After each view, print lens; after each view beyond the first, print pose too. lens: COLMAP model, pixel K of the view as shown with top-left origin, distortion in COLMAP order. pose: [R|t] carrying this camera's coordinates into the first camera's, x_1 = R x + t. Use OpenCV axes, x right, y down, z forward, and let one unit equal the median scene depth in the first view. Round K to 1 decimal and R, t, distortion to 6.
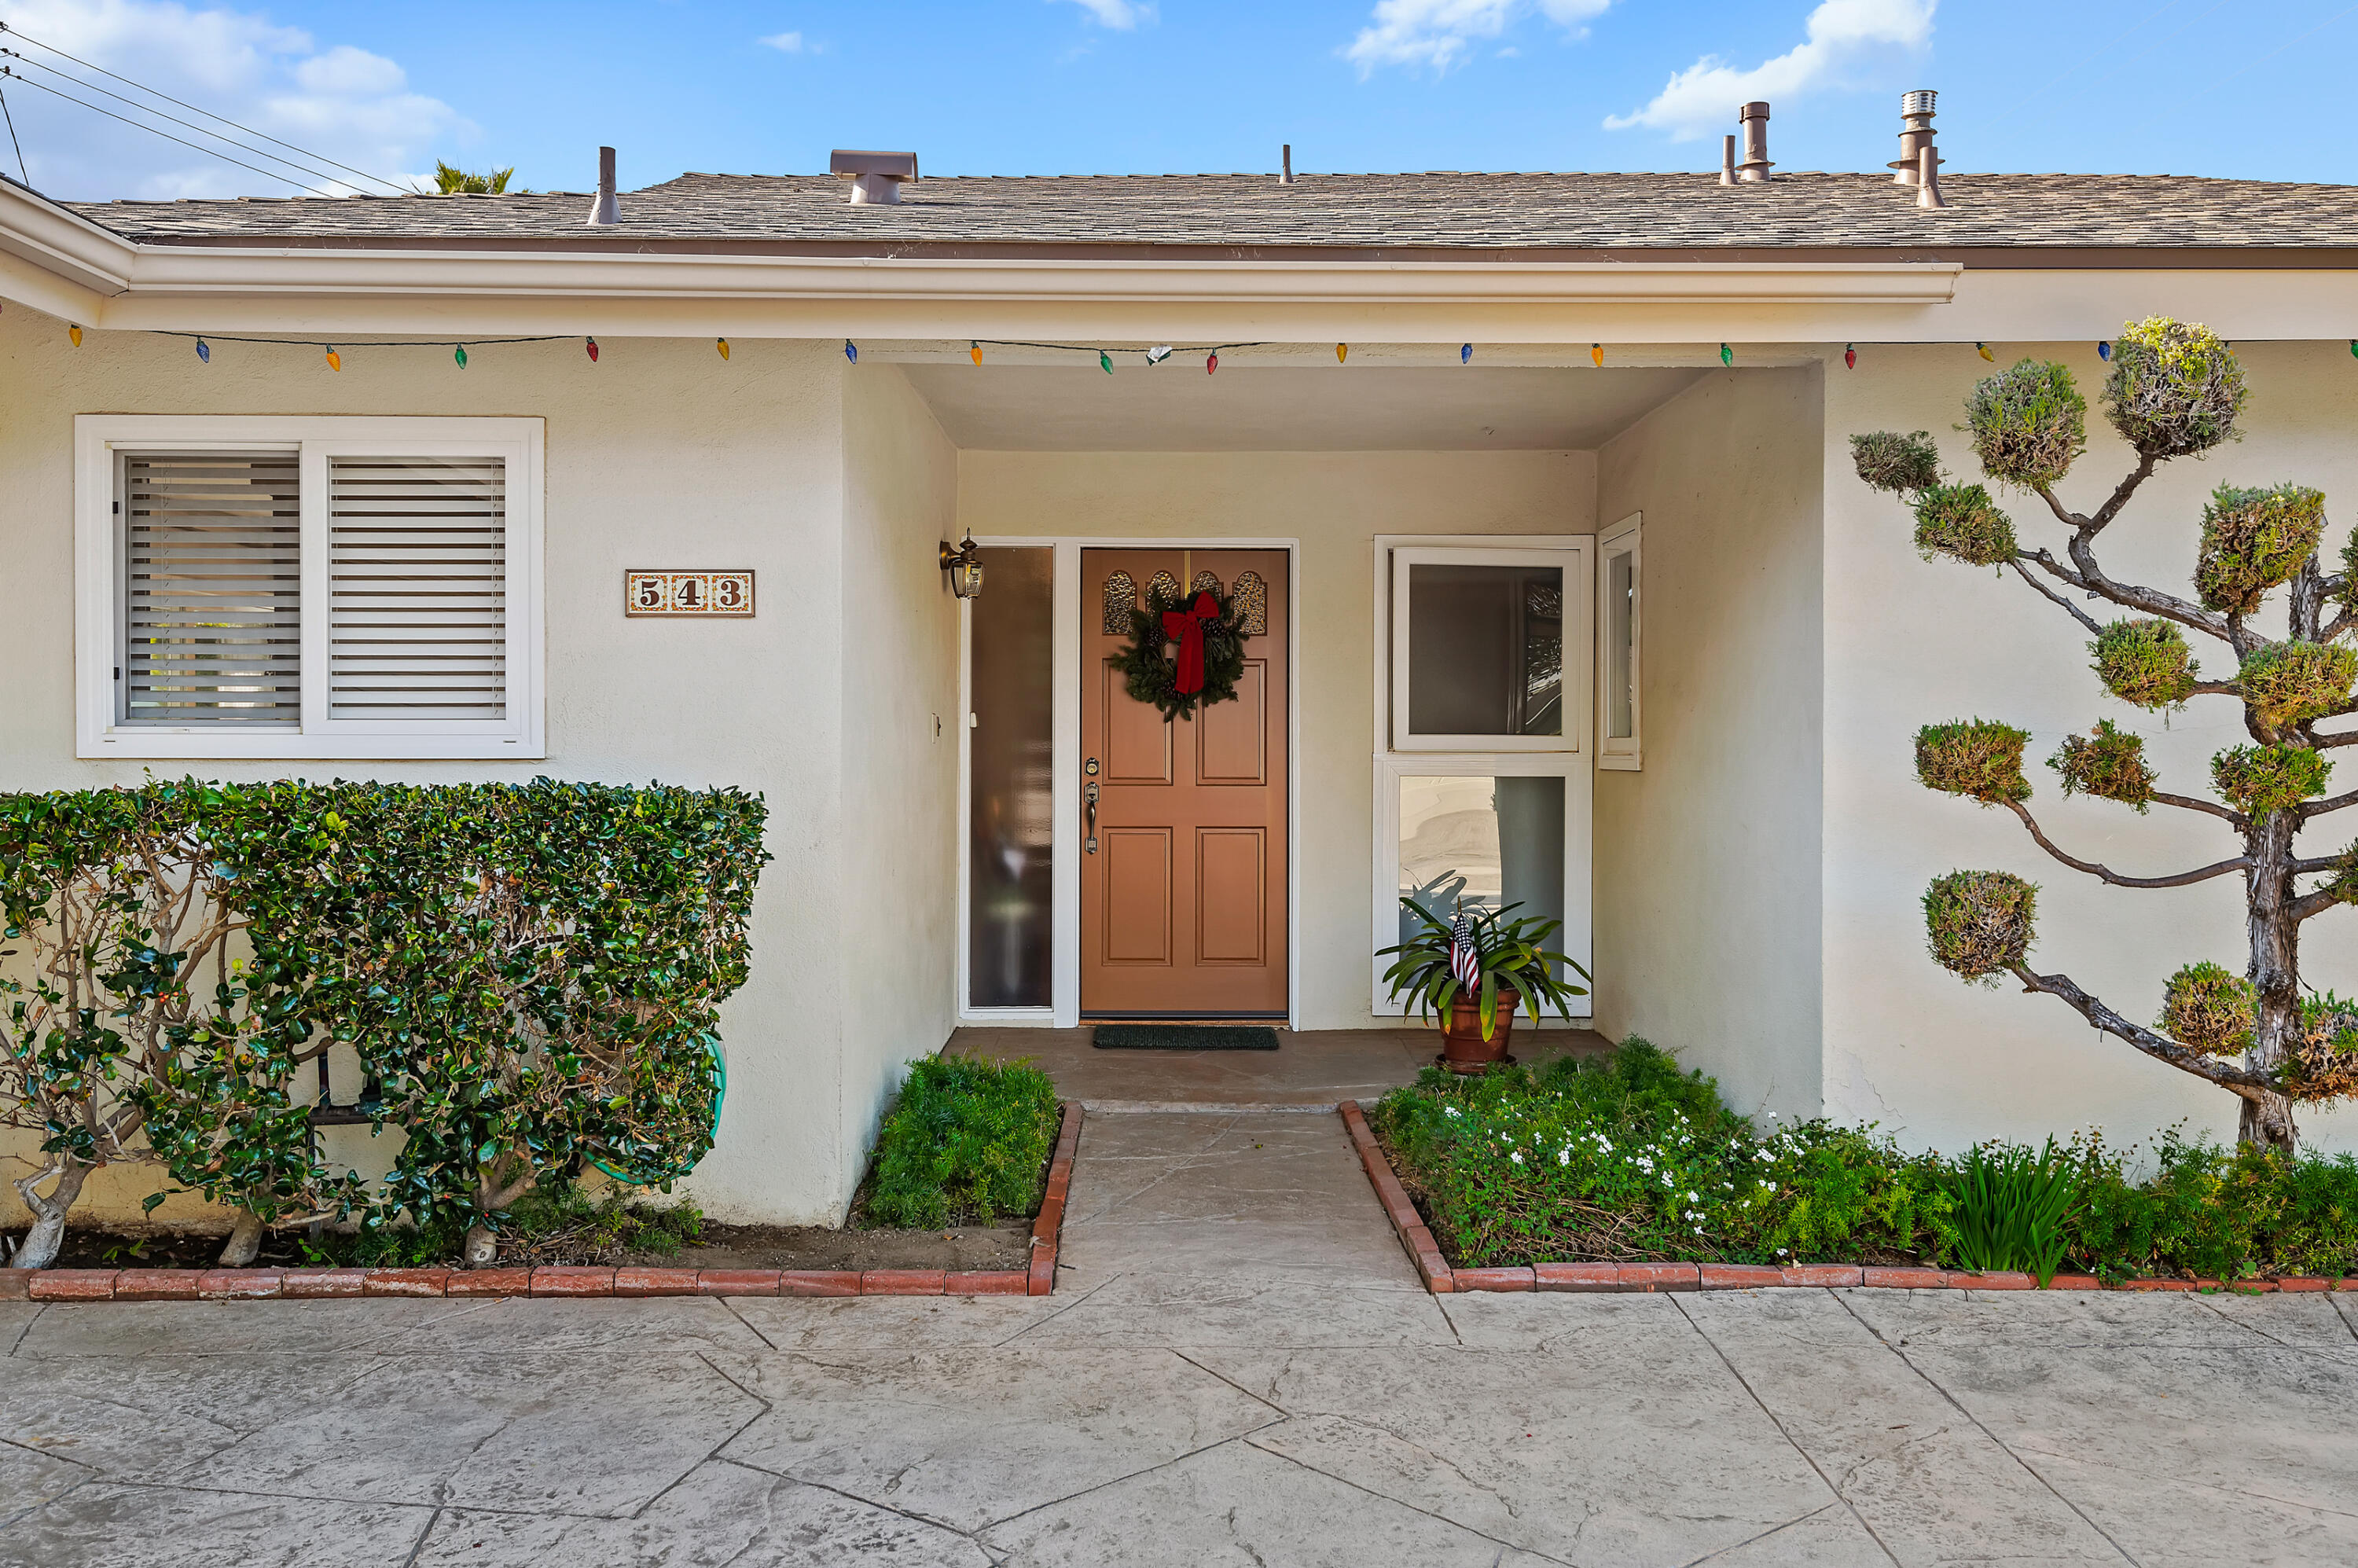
lens RADIAL K [[1874.7, 0, 1180.1], [0, 1874.7, 773.4], [0, 0, 1]] dist [0.009844, 0.001823]
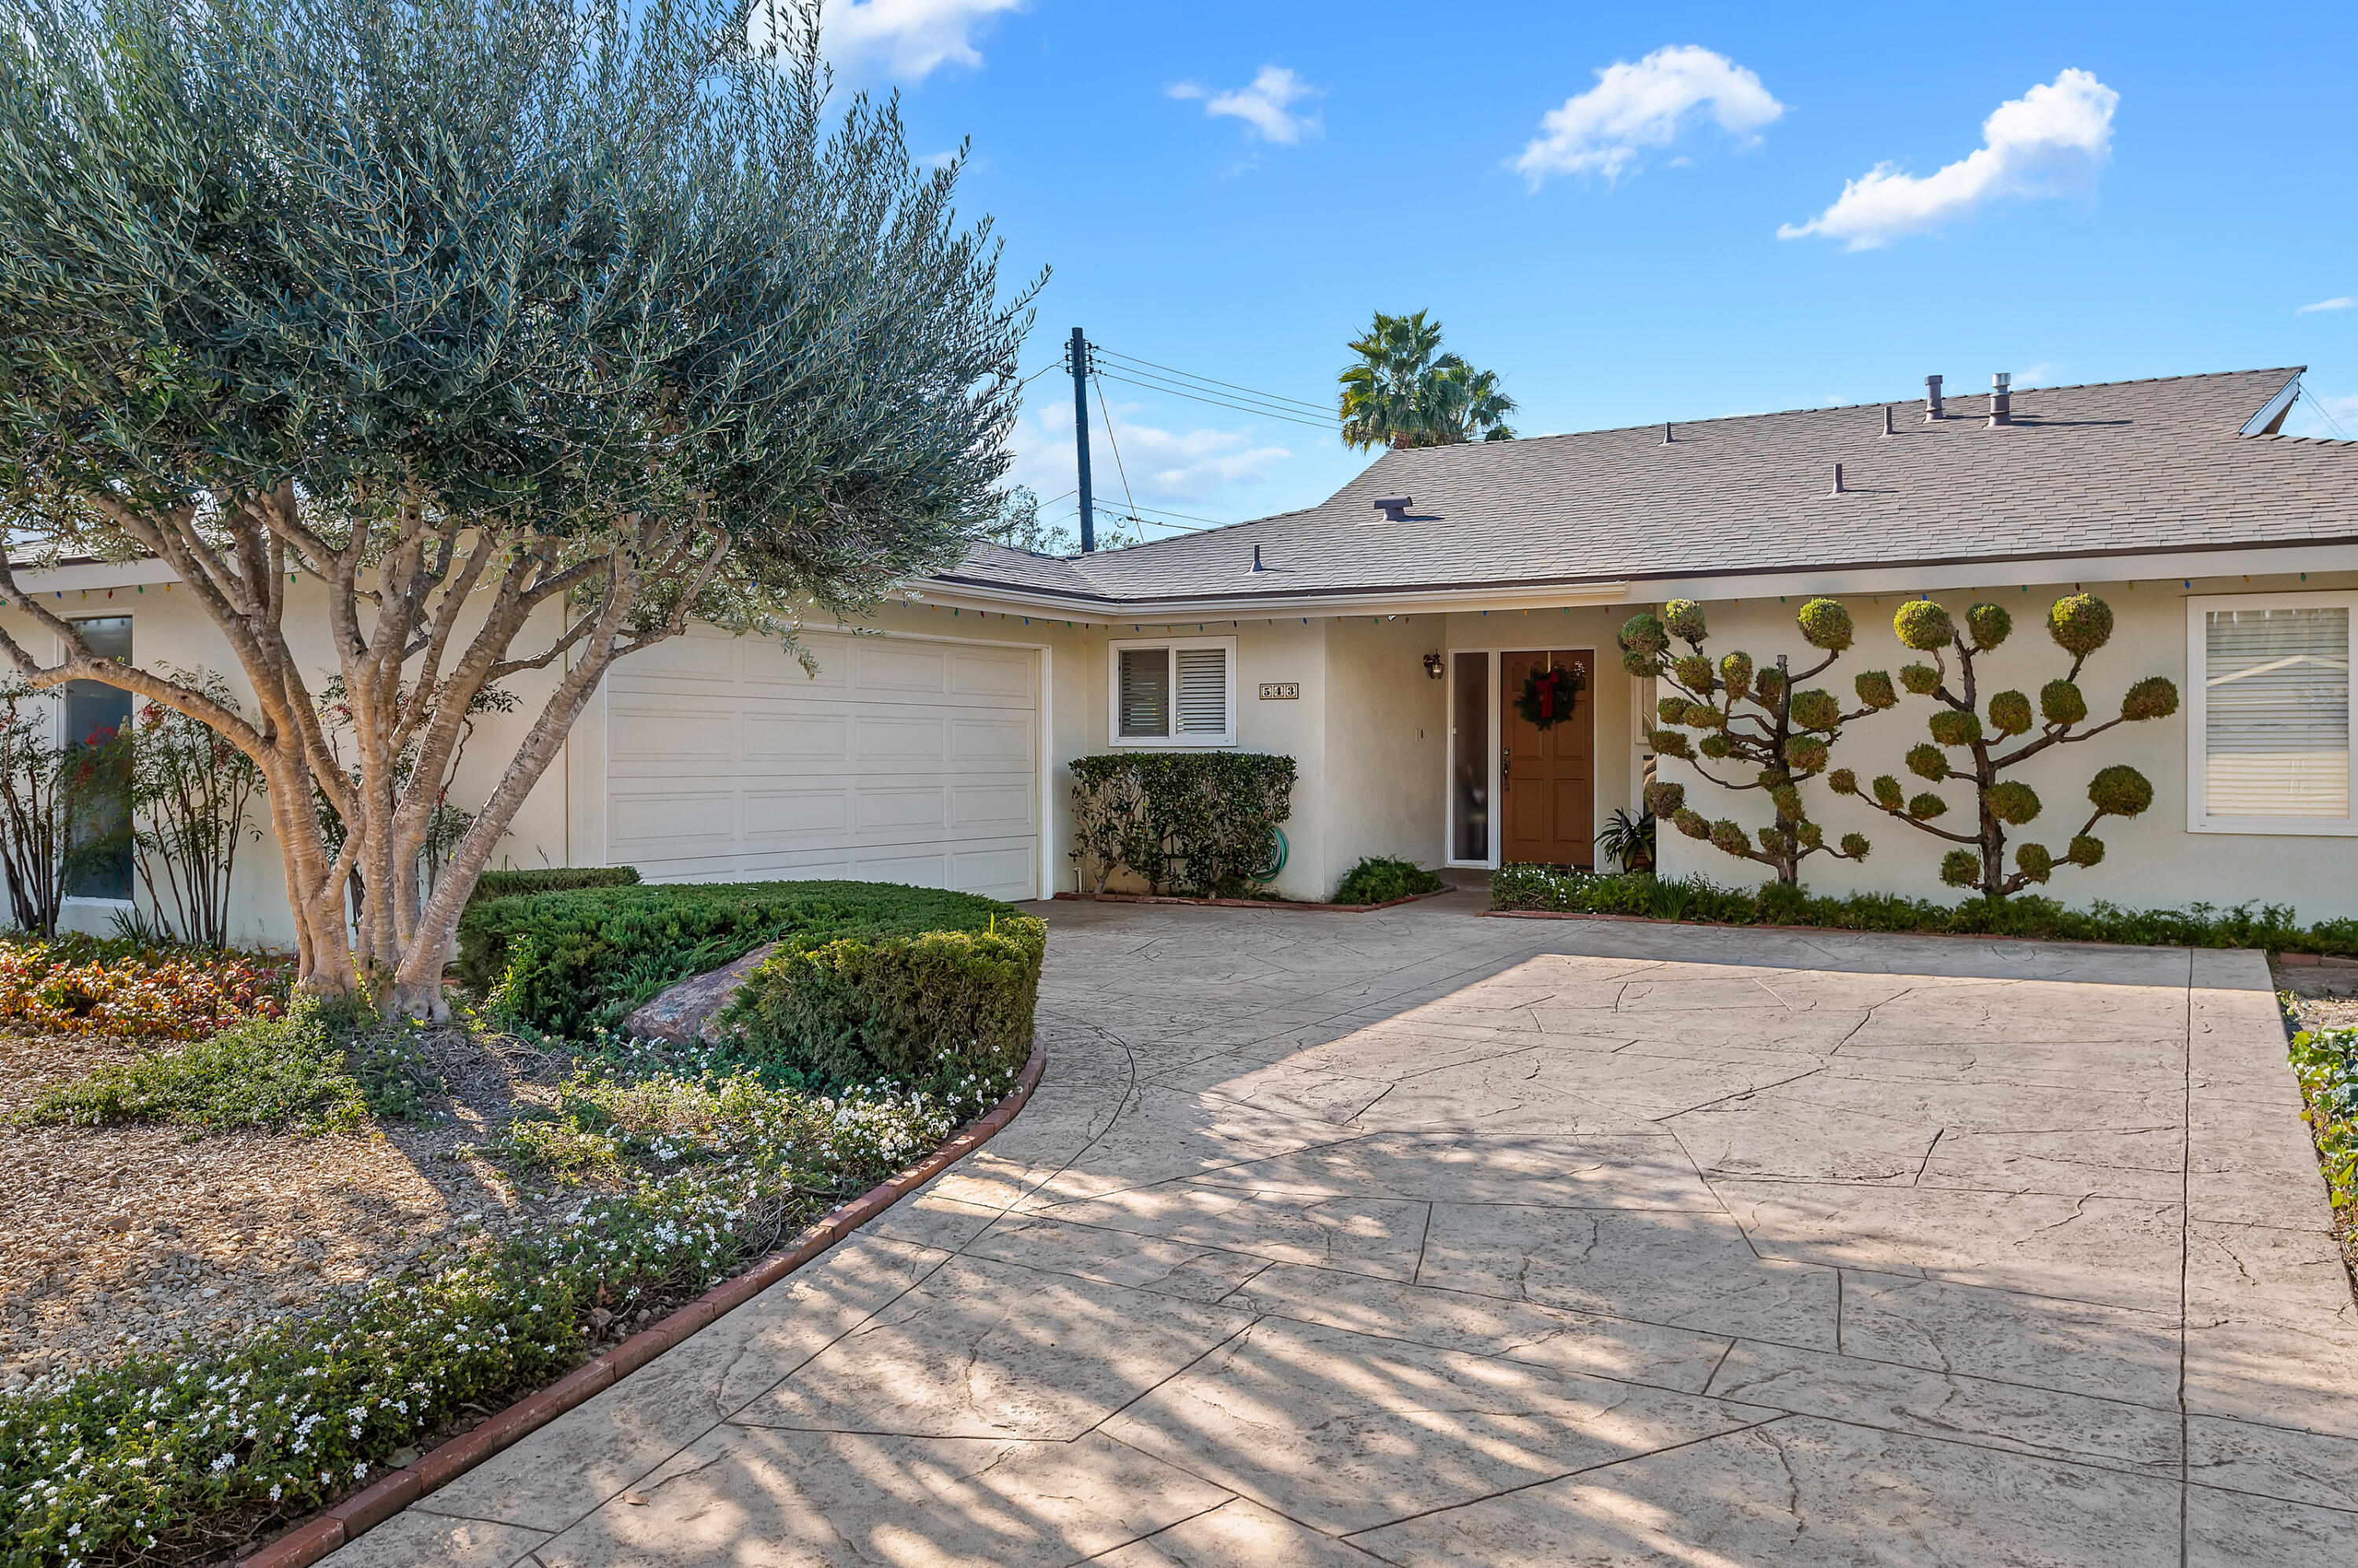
lens RADIAL K [[1757.3, 0, 1178.2], [0, 1757.3, 780.5], [0, 0, 1]] dist [0.000037, -0.000042]
pose [[0.869379, 0.006167, -0.494107, 1.055737], [-0.003500, 0.999974, 0.006323, 0.032588], [0.494133, -0.003768, 0.869378, -1.638840]]
